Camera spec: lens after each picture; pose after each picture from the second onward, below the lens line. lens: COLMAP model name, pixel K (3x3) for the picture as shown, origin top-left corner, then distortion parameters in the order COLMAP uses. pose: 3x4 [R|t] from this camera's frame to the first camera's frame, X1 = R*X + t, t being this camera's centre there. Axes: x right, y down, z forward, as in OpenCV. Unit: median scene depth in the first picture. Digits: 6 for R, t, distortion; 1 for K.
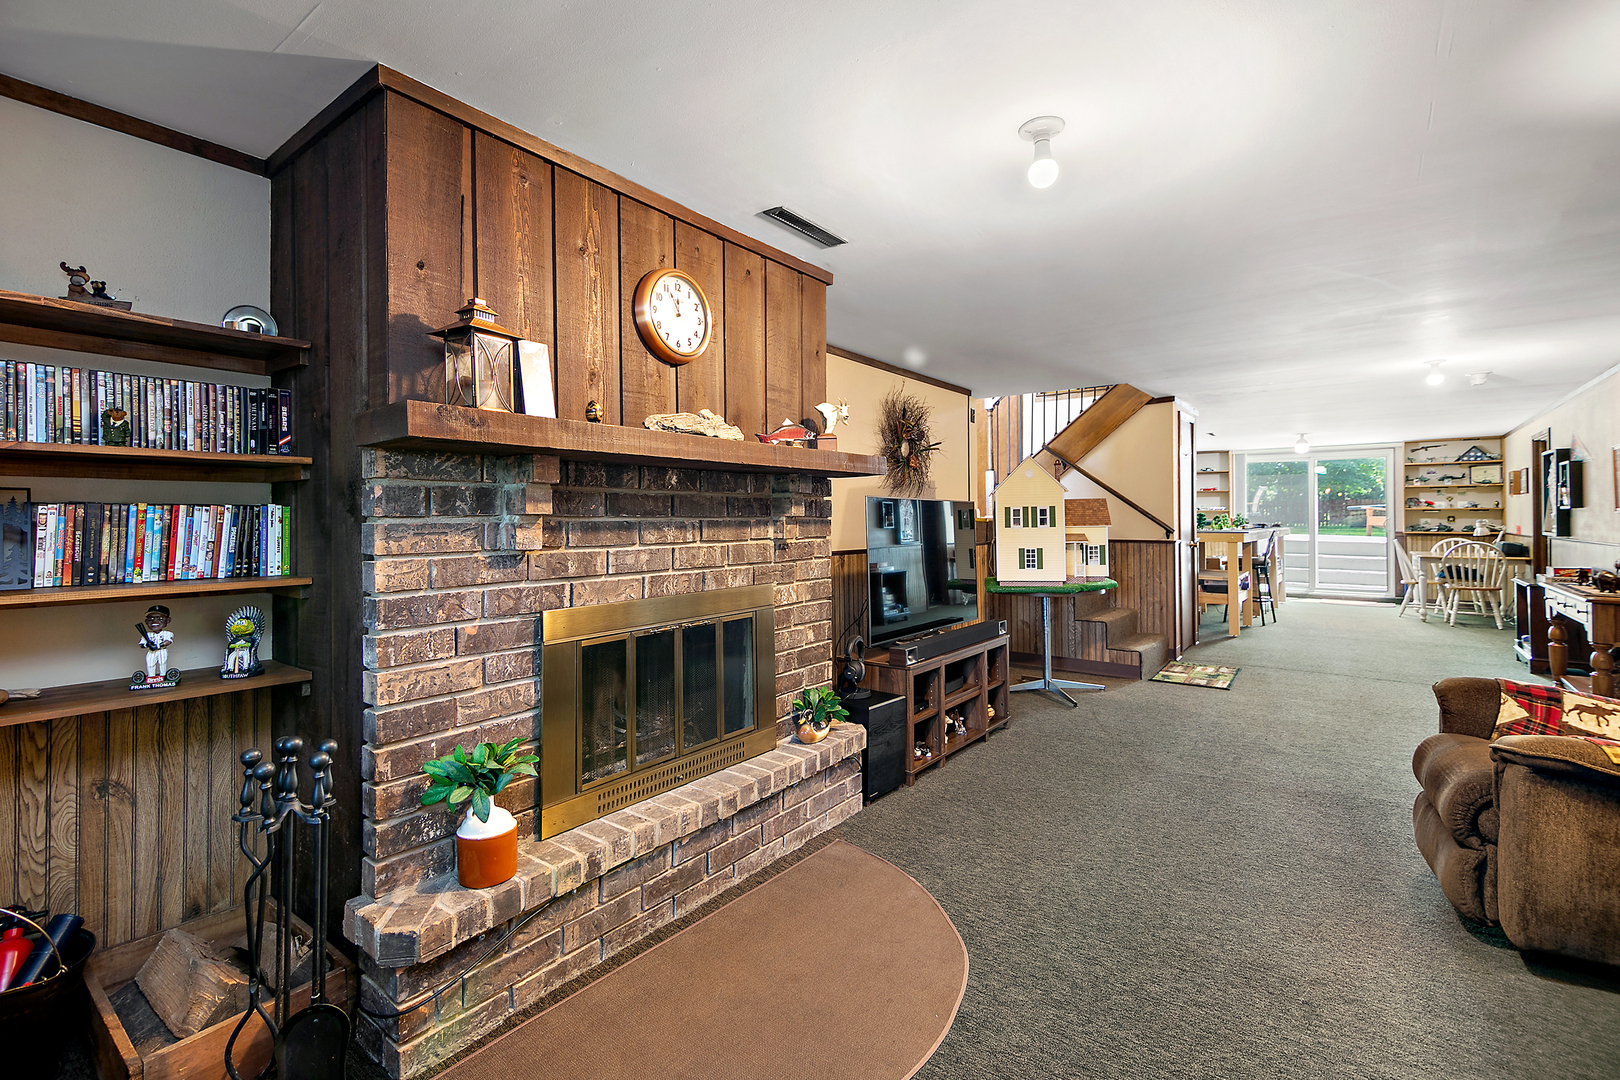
lens RADIAL K [[737.0, 0, 791.3], [0, 737.0, 523.6], [0, 0, 1]] dist [0.000632, -0.009697]
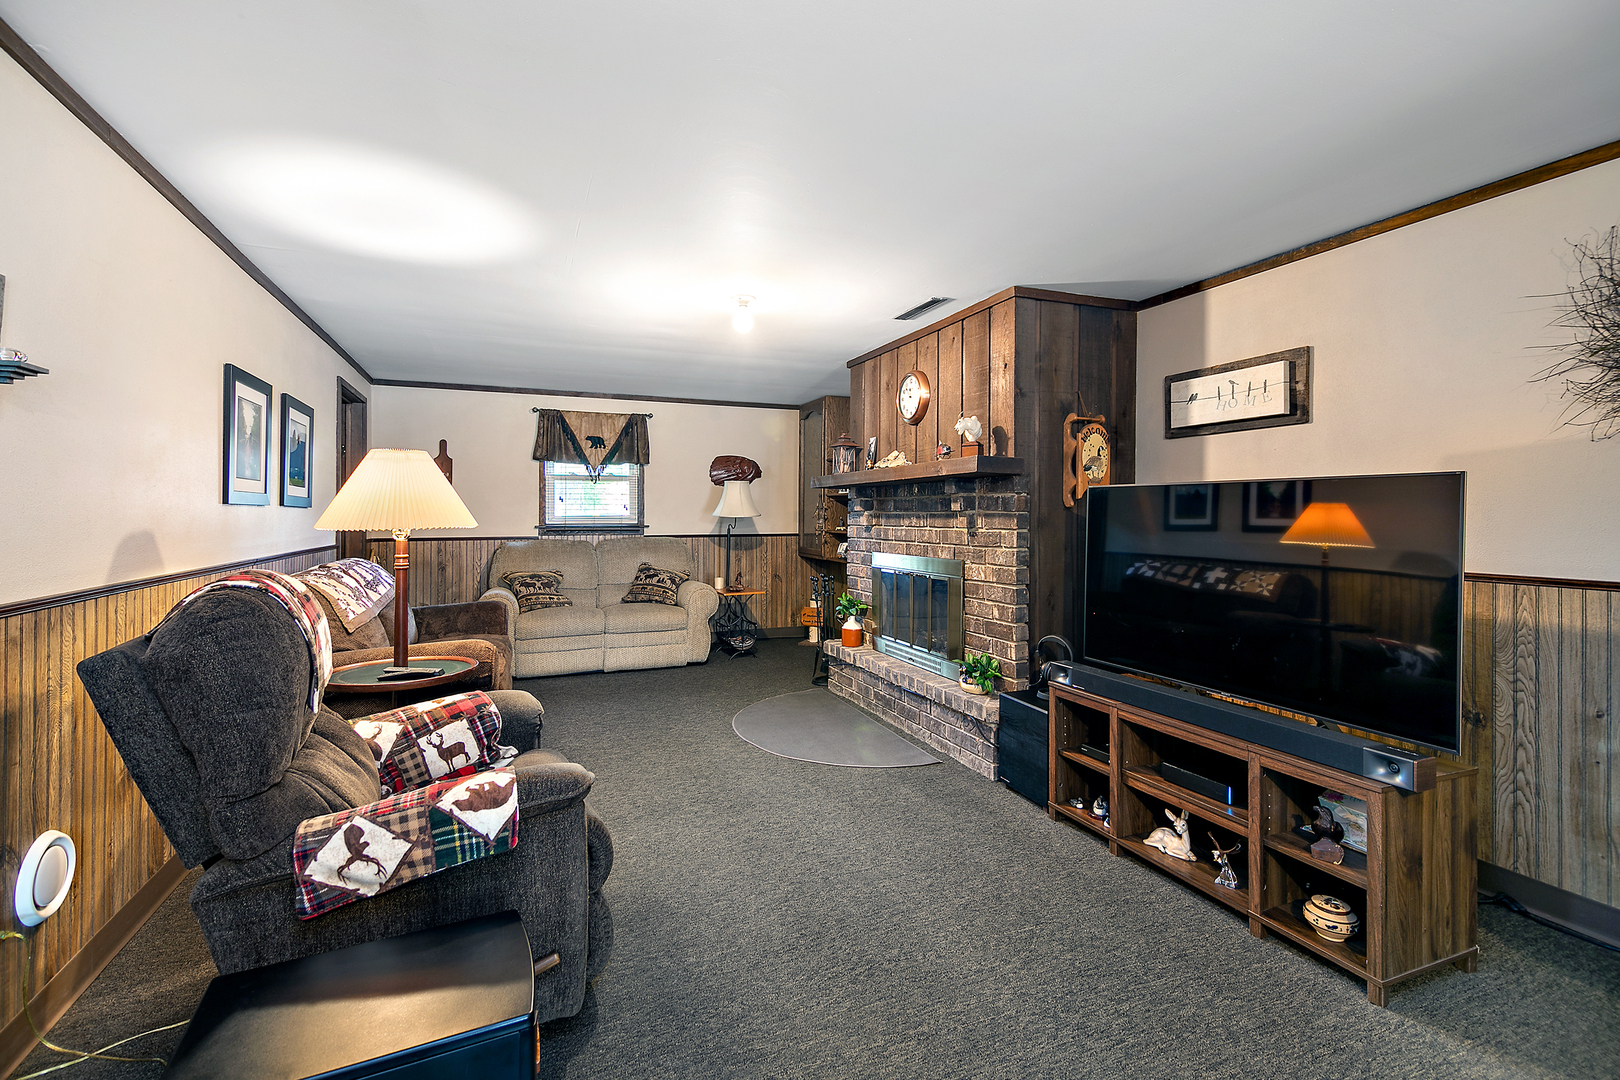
lens RADIAL K [[737.0, 0, 791.3], [0, 737.0, 523.6], [0, 0, 1]] dist [0.000632, -0.009697]
pose [[-0.523971, 0.020508, -0.851489, 2.018140], [0.001426, 0.999730, 0.023200, -0.028672], [0.851735, 0.010942, -0.523858, 2.263010]]
